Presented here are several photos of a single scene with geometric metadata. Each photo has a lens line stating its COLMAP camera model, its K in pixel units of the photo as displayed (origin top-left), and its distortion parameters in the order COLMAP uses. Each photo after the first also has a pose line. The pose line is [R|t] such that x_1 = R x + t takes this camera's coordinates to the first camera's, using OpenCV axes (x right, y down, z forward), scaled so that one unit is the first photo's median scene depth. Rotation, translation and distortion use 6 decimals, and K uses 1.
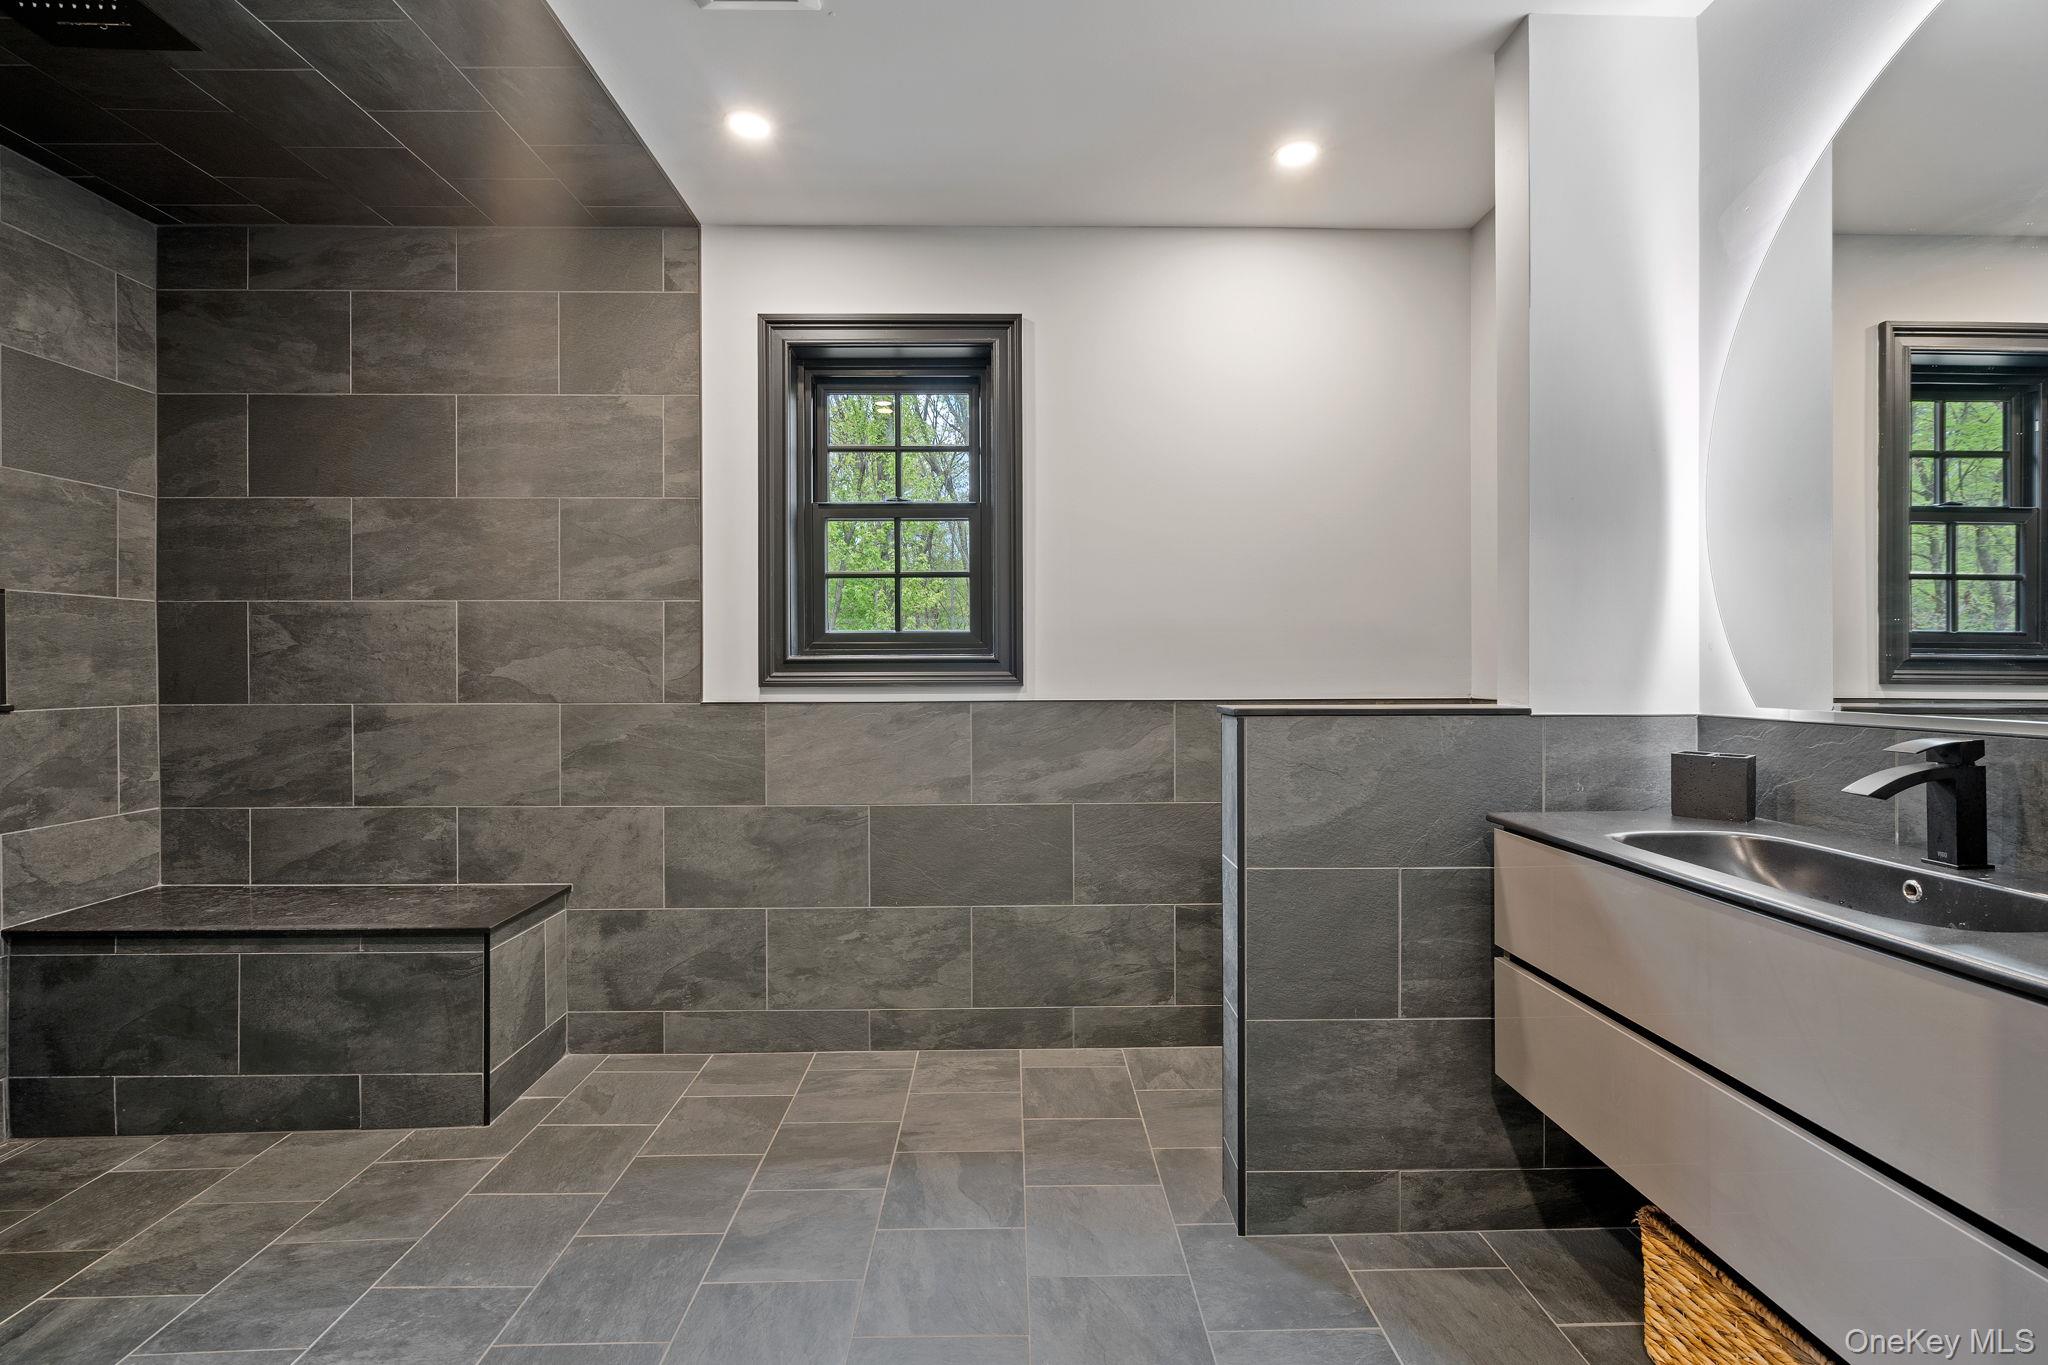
lens RADIAL K [[922.8, 0, 1020.3], [0, 922.8, 677.8], [0, 0, 1]] dist [-0.004288, 0.001969]
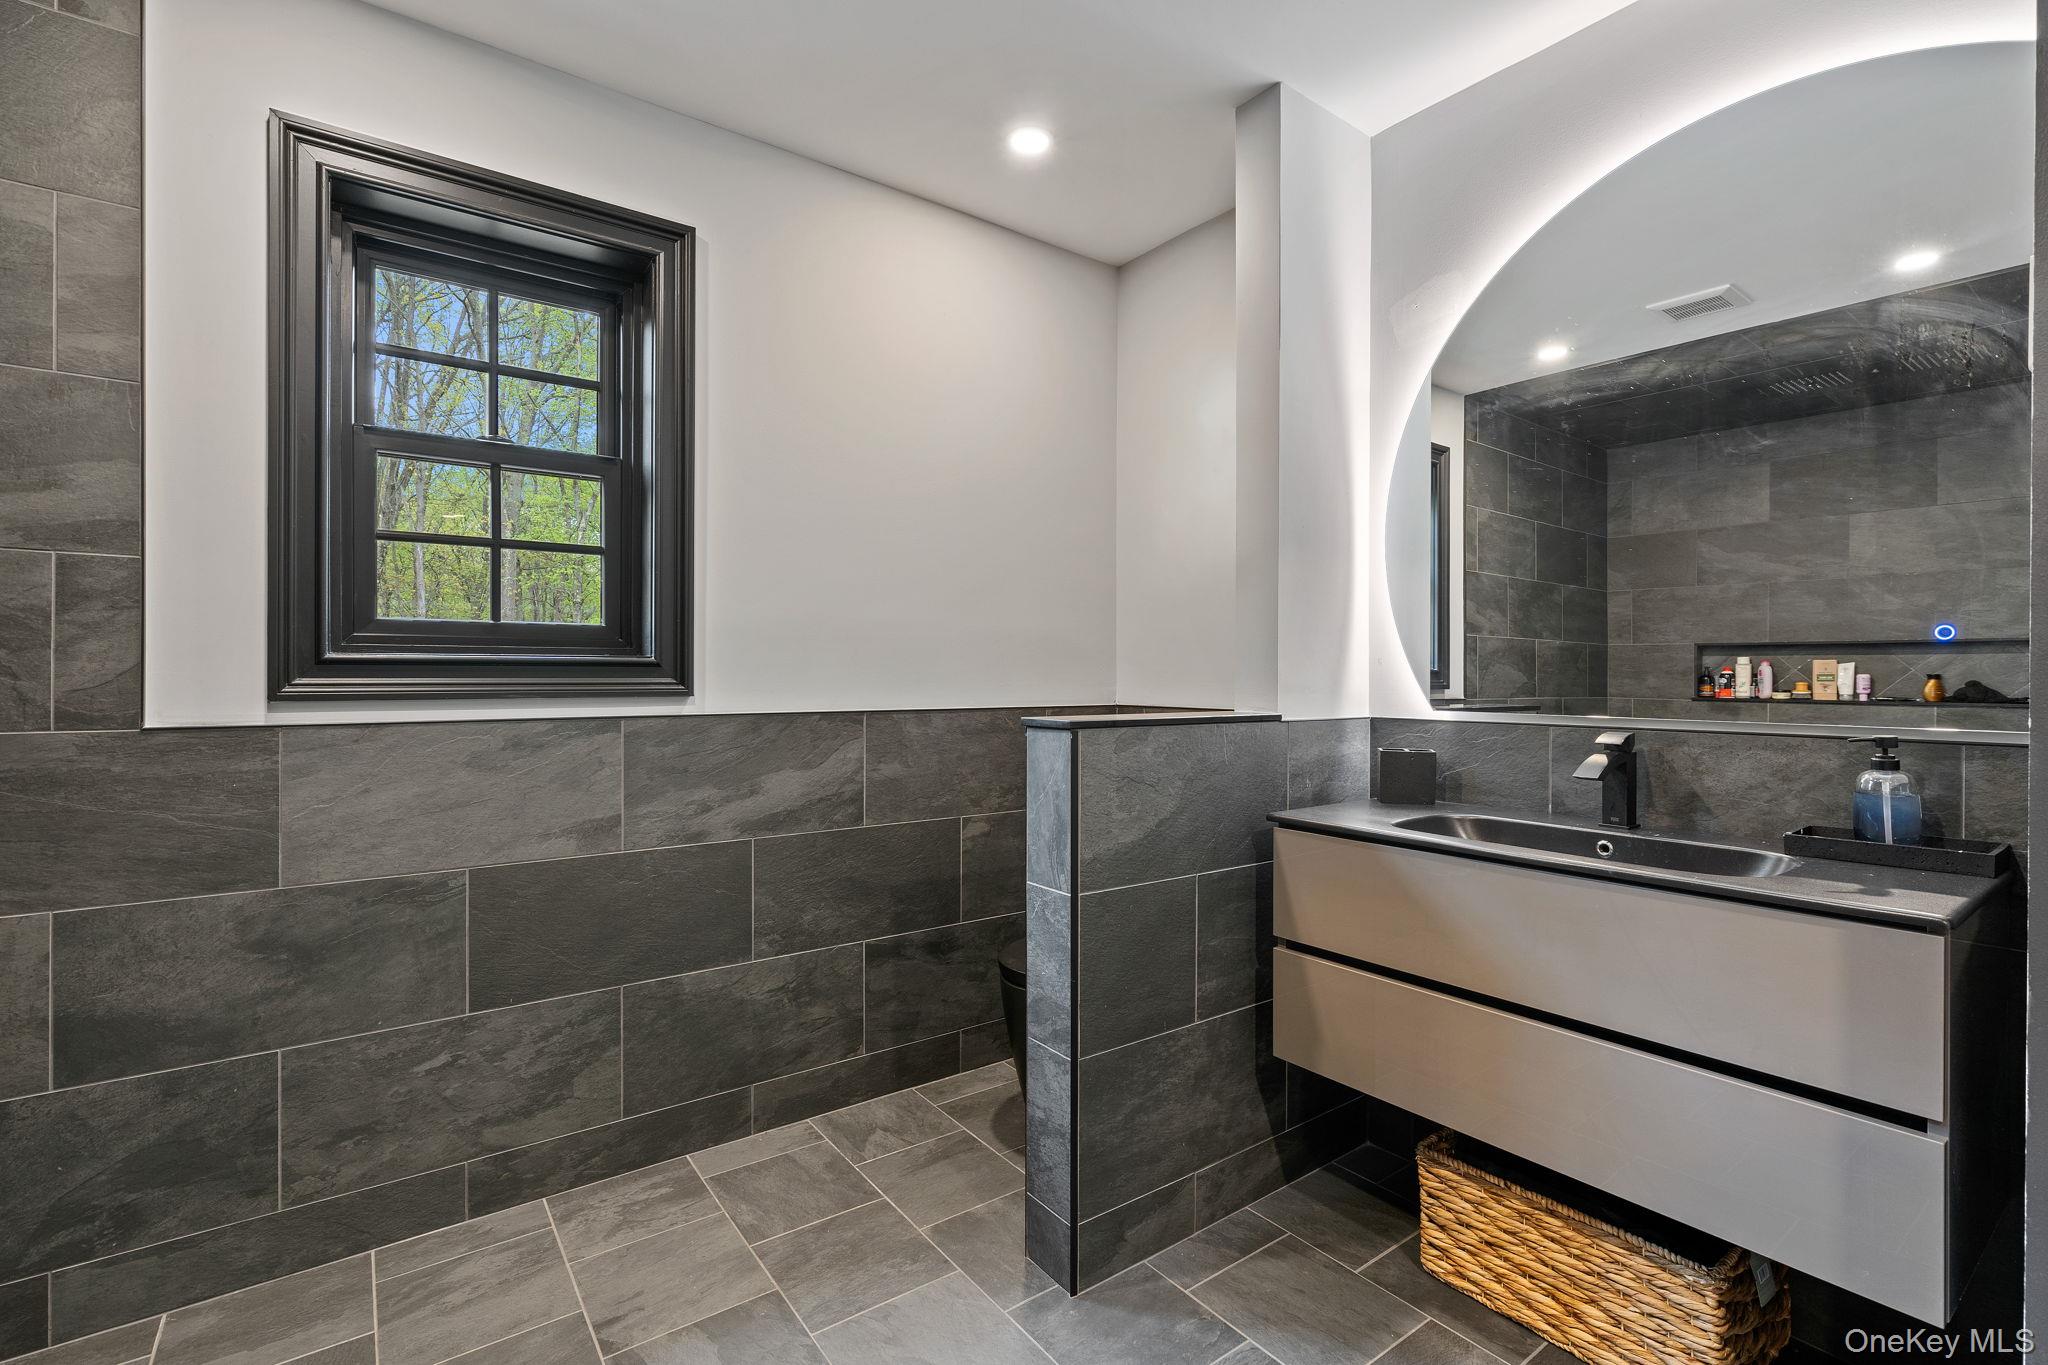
lens RADIAL K [[921.6, 0, 1024.0], [0, 921.6, 682.5], [0, 0, 1]] dist [-0.003613, 0.001563]
pose [[0.818167, 0.001570, 0.574979, -0.221405], [-0.000599, 0.999998, -0.001877, -0.001845], [-0.574981, 0.001191, 0.818166, 0.188545]]
